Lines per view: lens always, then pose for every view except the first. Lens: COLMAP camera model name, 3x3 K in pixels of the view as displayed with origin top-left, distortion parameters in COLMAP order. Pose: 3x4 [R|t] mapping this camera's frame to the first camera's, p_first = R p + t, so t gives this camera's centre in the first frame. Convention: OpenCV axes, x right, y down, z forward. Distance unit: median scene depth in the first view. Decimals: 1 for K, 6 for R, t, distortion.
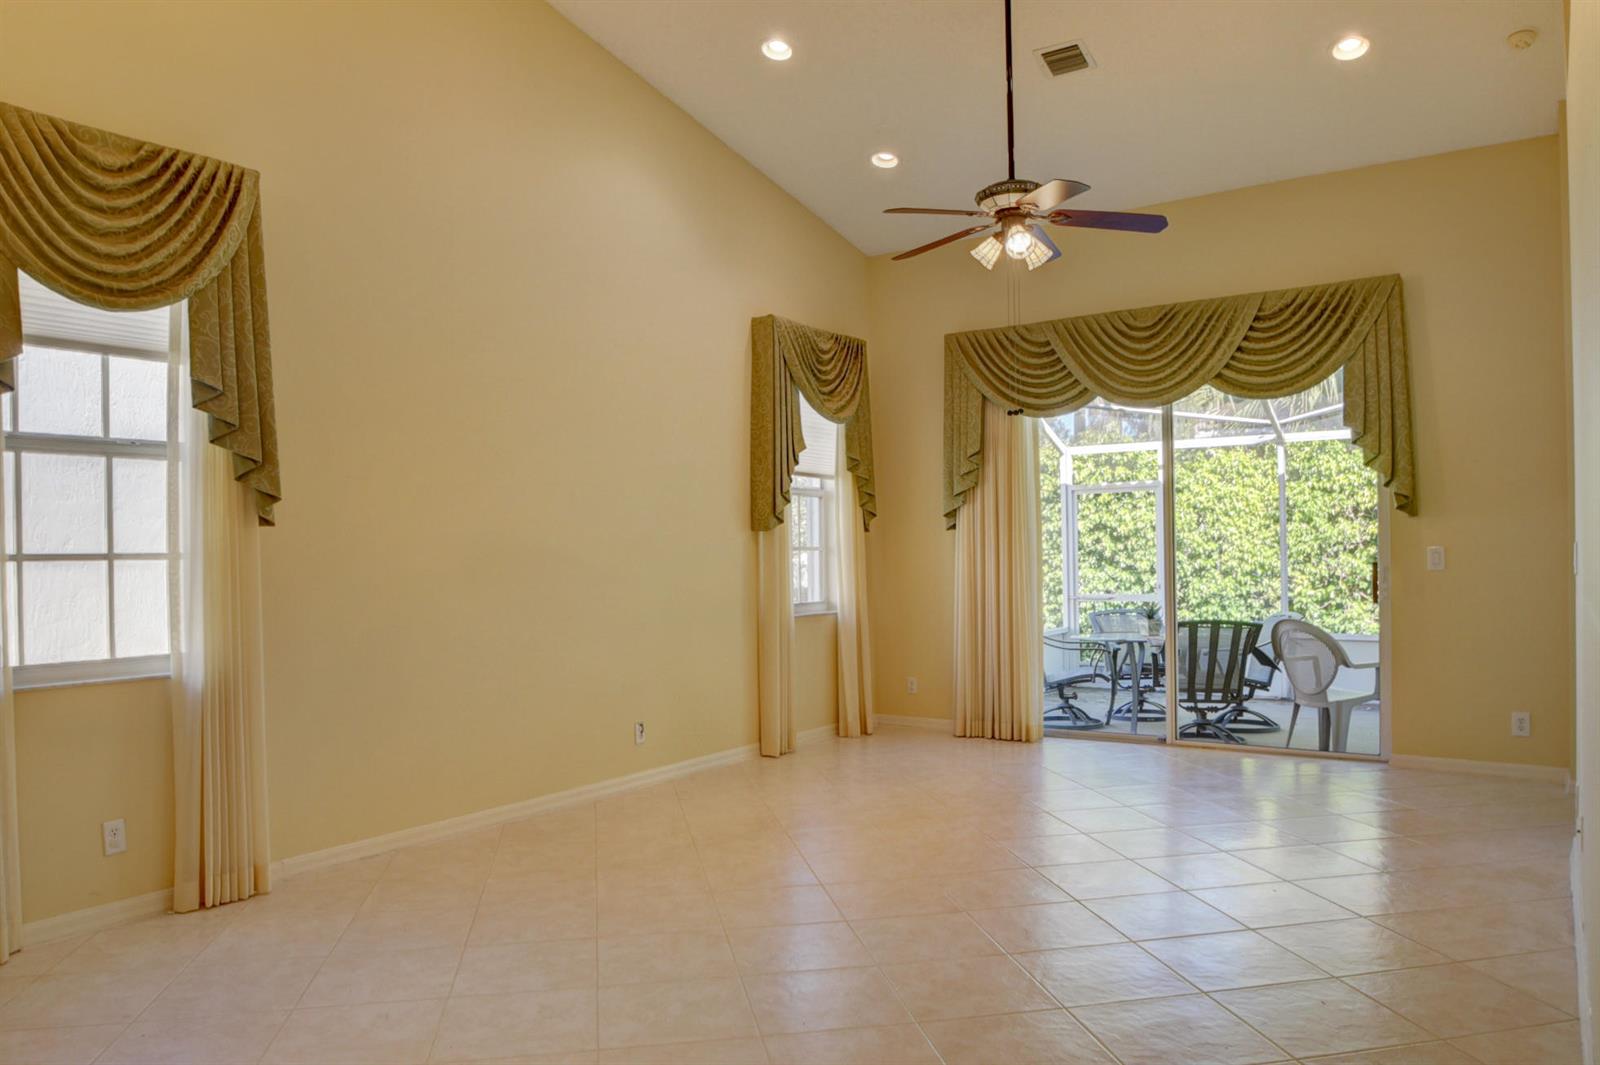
lens RADIAL K [[1136.3, 0, 789.6], [0, 1136.3, 558.3], [0, 0, 1]] dist [-0.054777, 0.021765]
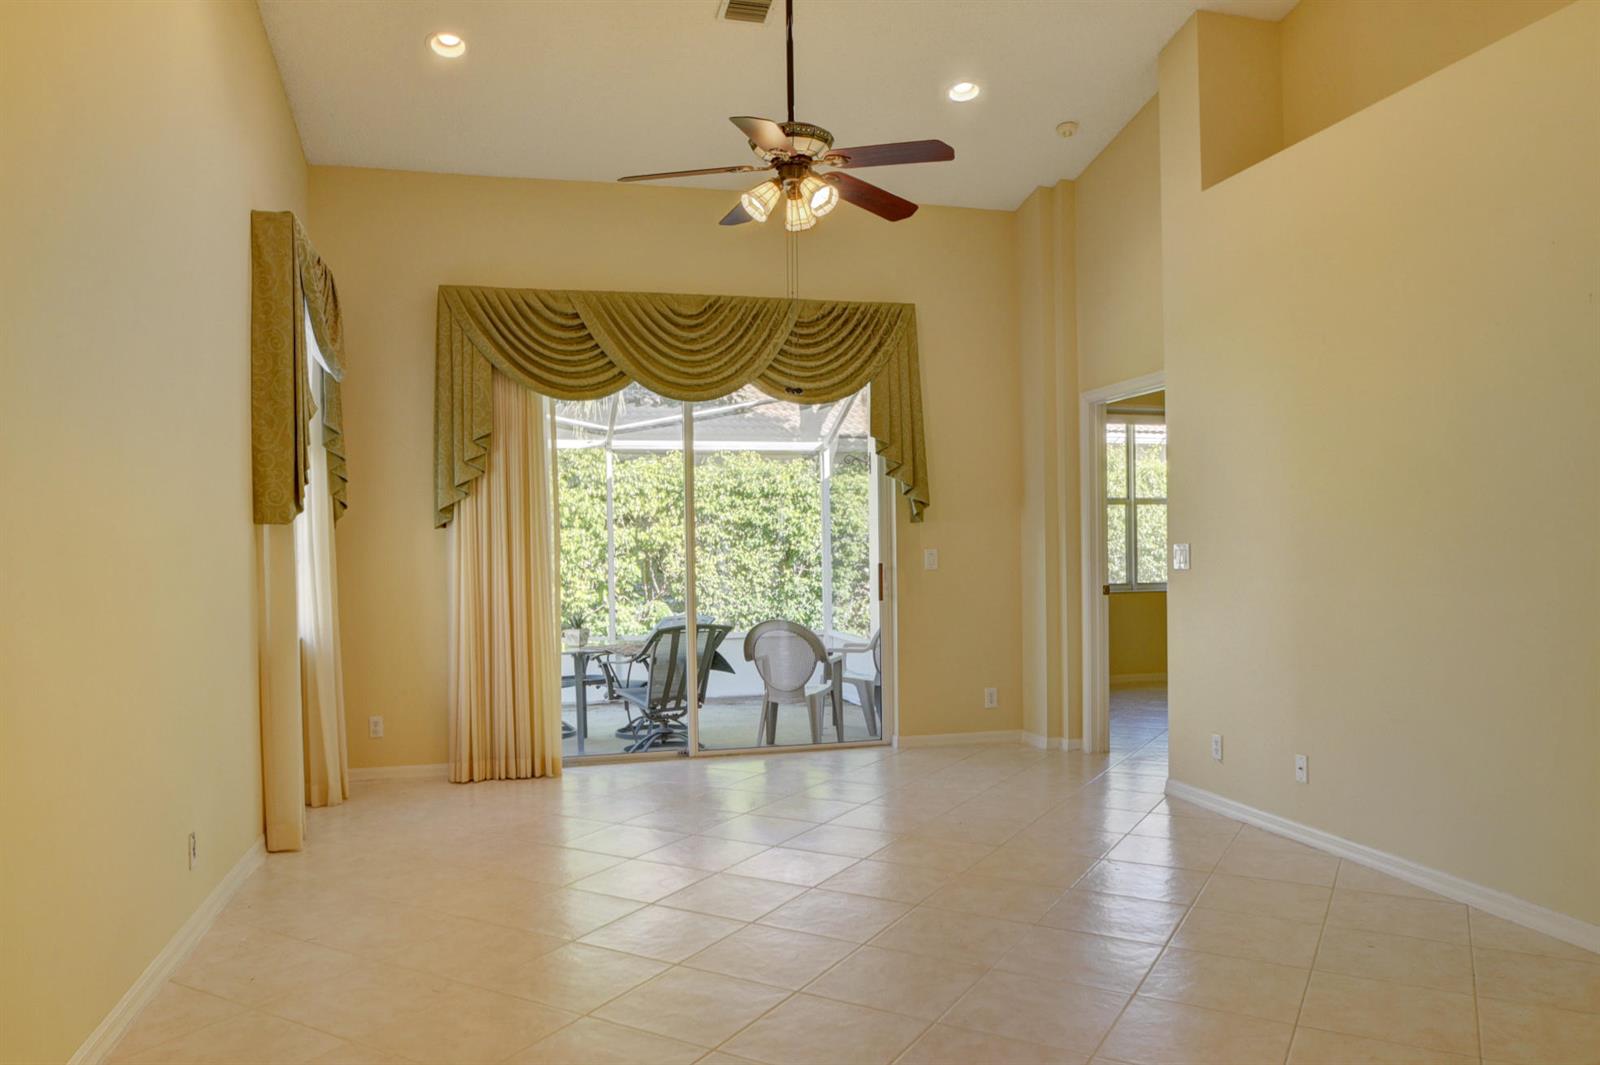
lens RADIAL K [[1136.3, 0, 789.6], [0, 1136.3, 558.3], [0, 0, 1]] dist [-0.054777, 0.021765]
pose [[0.637075, -0.002193, 0.770798, -0.340831], [0.009542, 0.999942, -0.005042, 0.002937], [-0.770742, 0.010568, 0.637059, 0.318653]]
